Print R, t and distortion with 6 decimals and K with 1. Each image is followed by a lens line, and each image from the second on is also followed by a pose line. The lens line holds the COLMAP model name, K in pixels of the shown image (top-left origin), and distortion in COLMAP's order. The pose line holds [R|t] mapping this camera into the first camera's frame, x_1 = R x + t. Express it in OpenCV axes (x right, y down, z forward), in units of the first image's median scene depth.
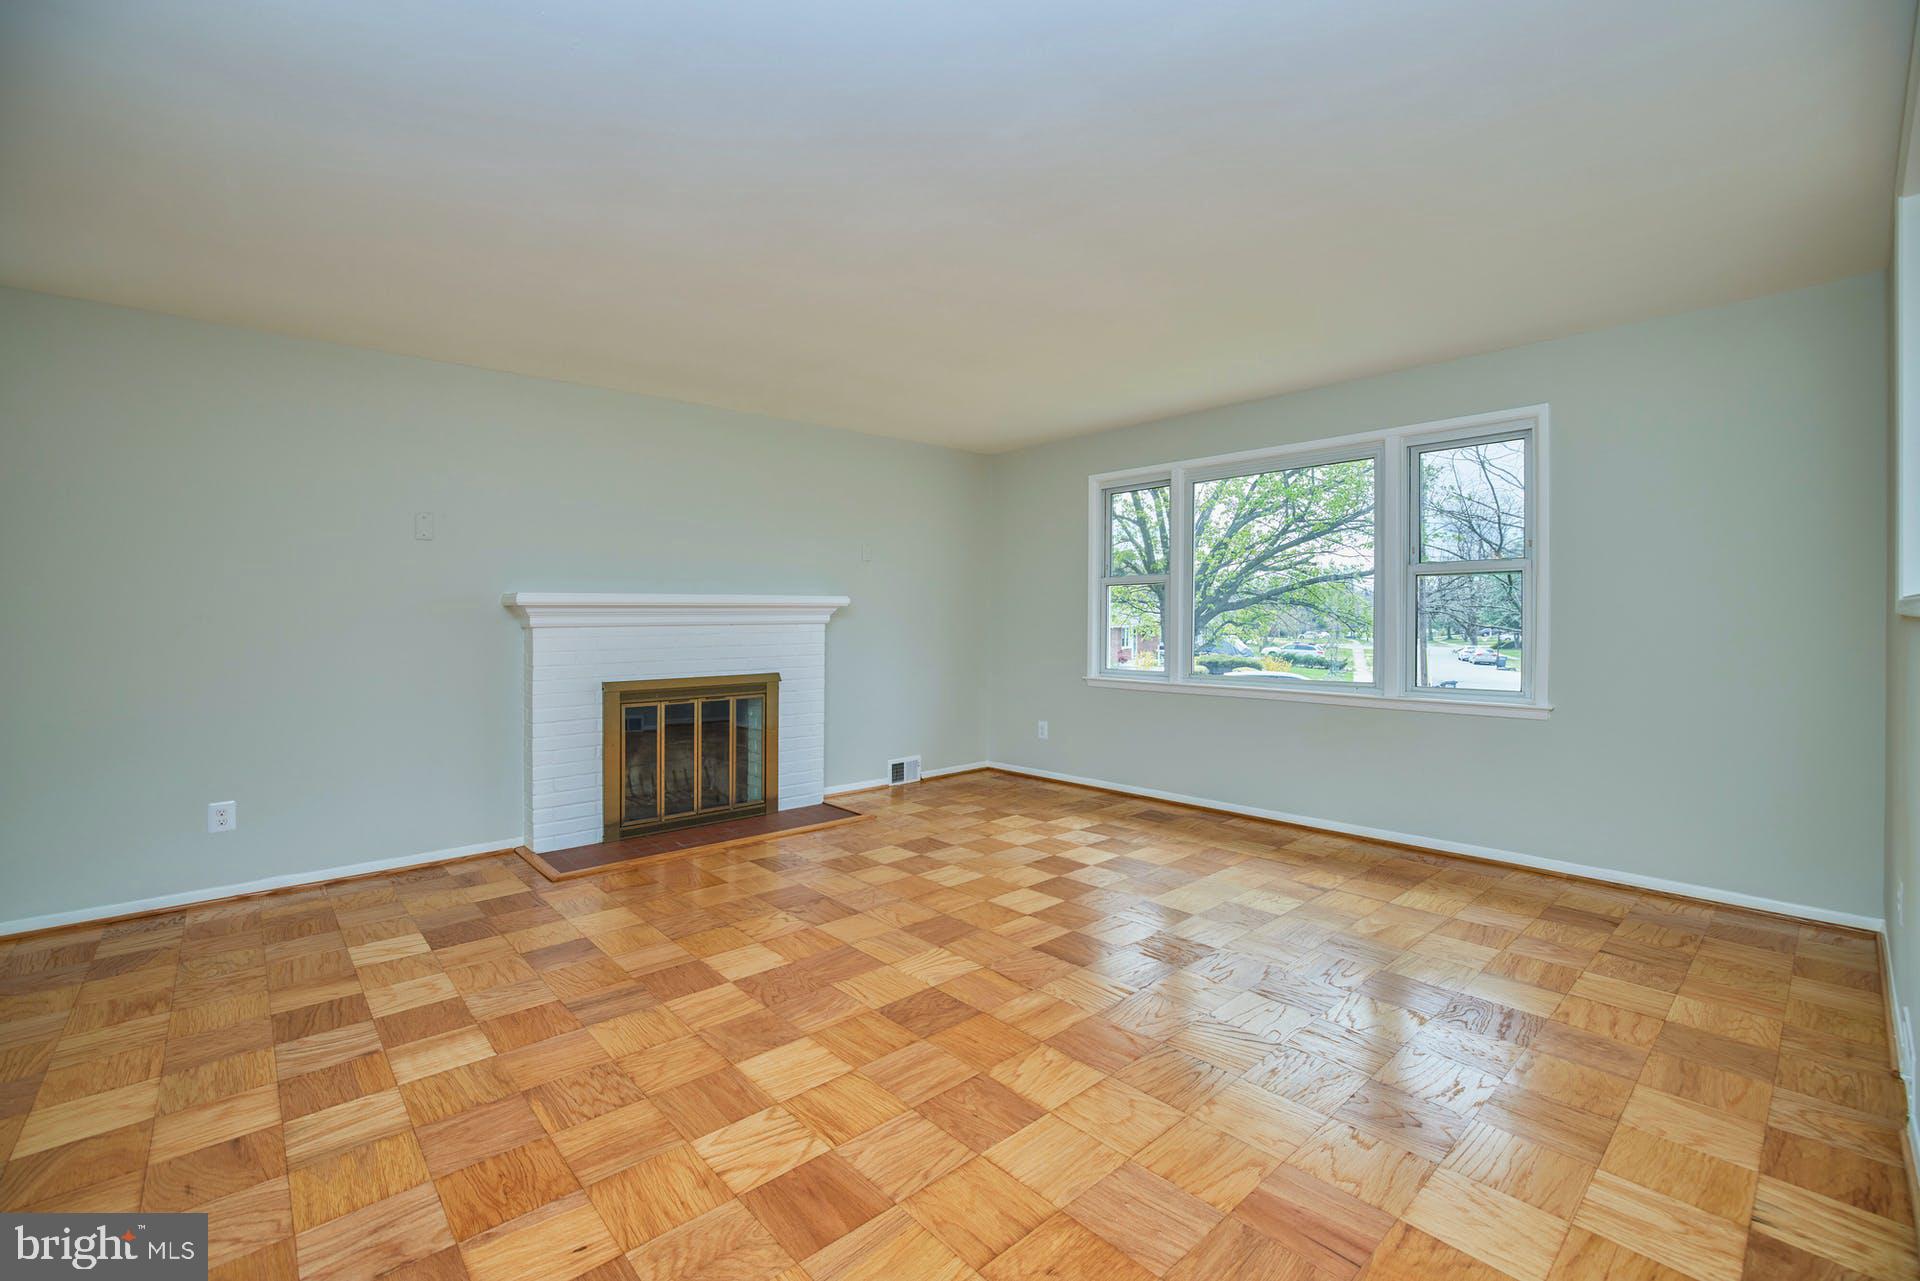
lens RADIAL K [[818.3, 0, 947.6], [0, 818.3, 619.2], [0, 0, 1]] dist [-0.038618, 0.010241]
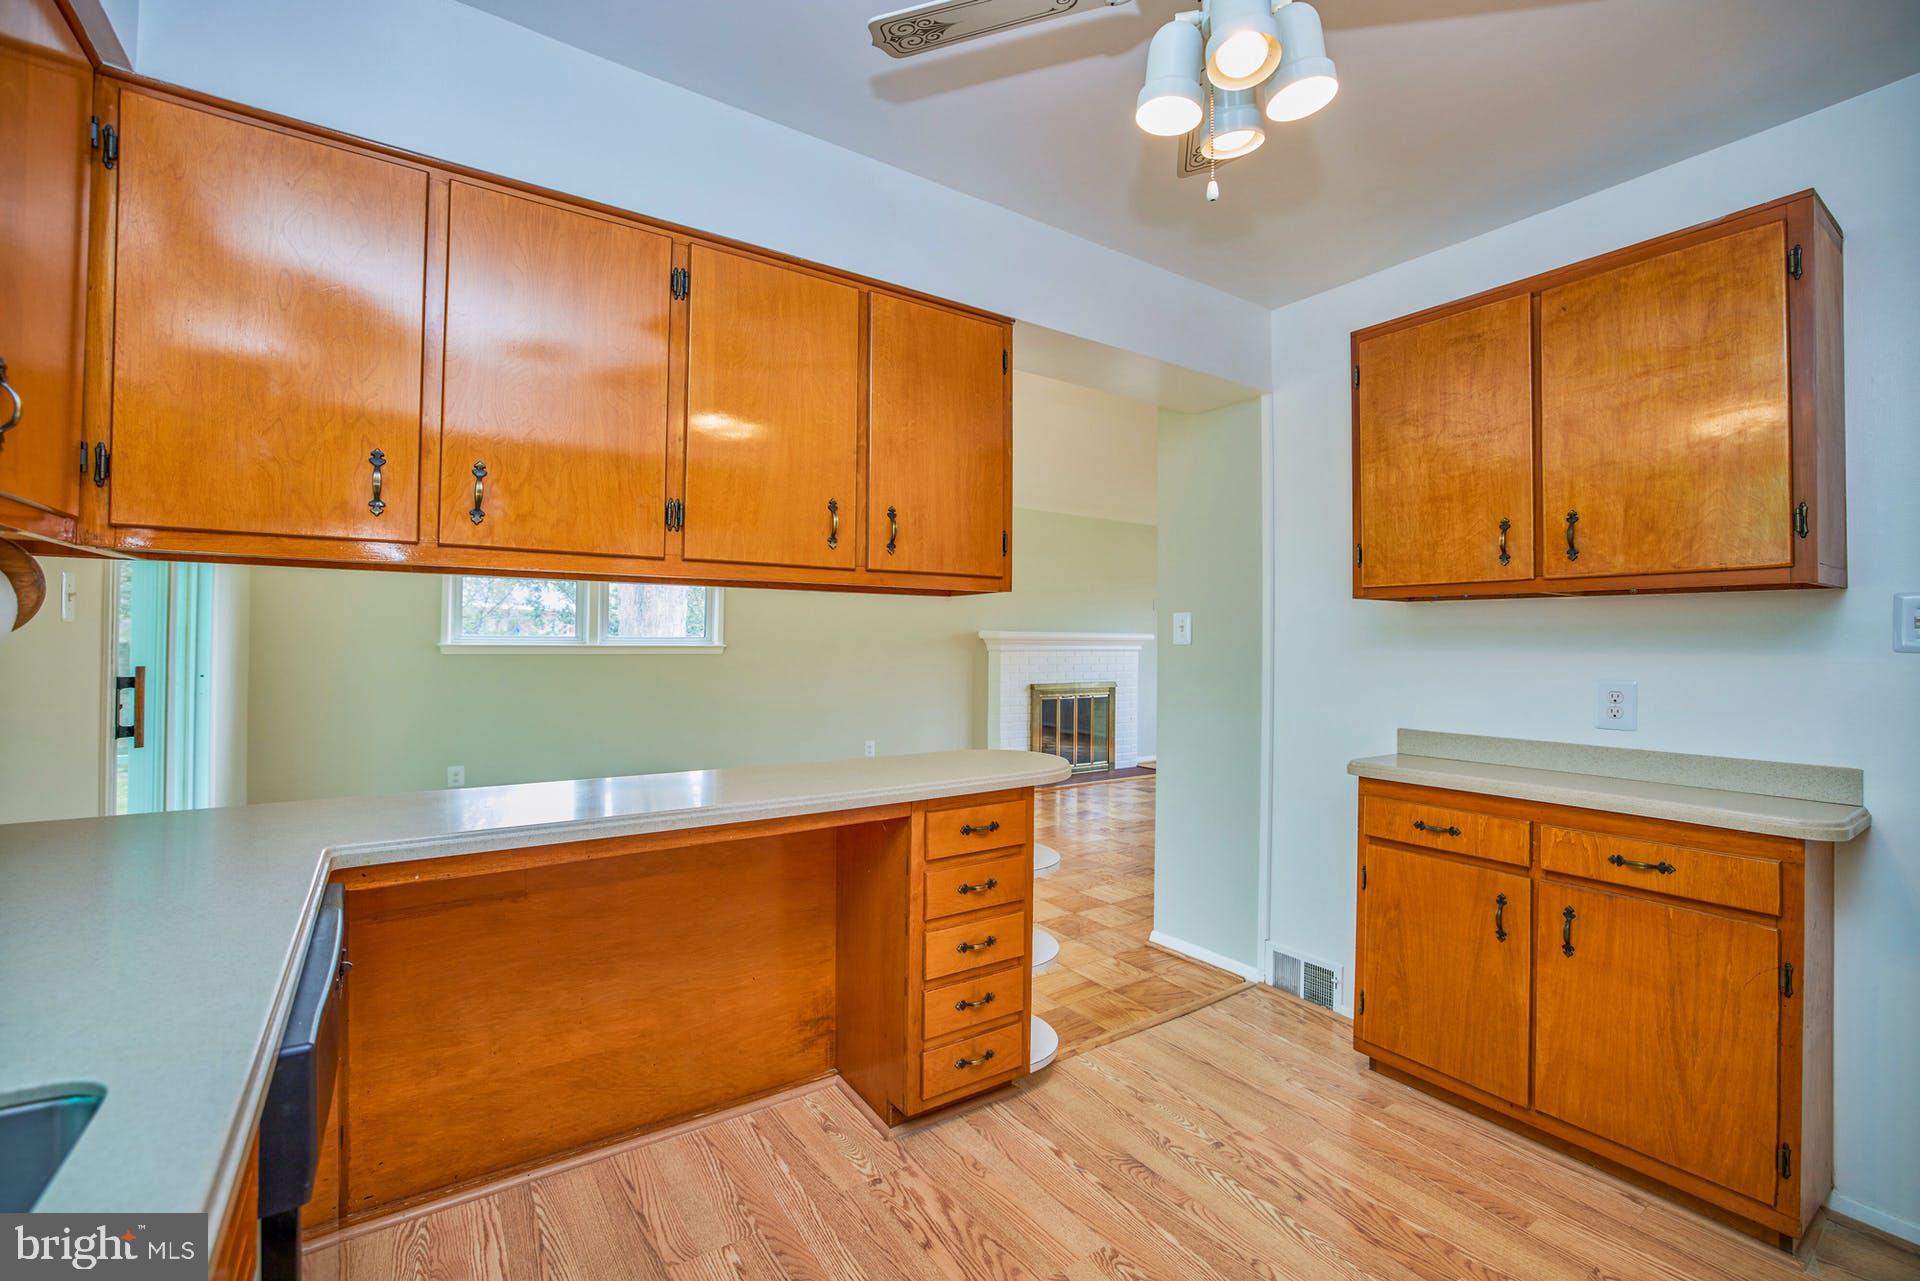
lens RADIAL K [[813.8, 0, 946.6], [0, 813.8, 638.6], [0, 0, 1]] dist [-0.042111, 0.015084]
pose [[0.990561, 0.015791, -0.136157, -0.404594], [-0.016553, 0.999853, -0.004466, -0.008932], [0.136066, 0.006677, 0.990677, -0.788259]]
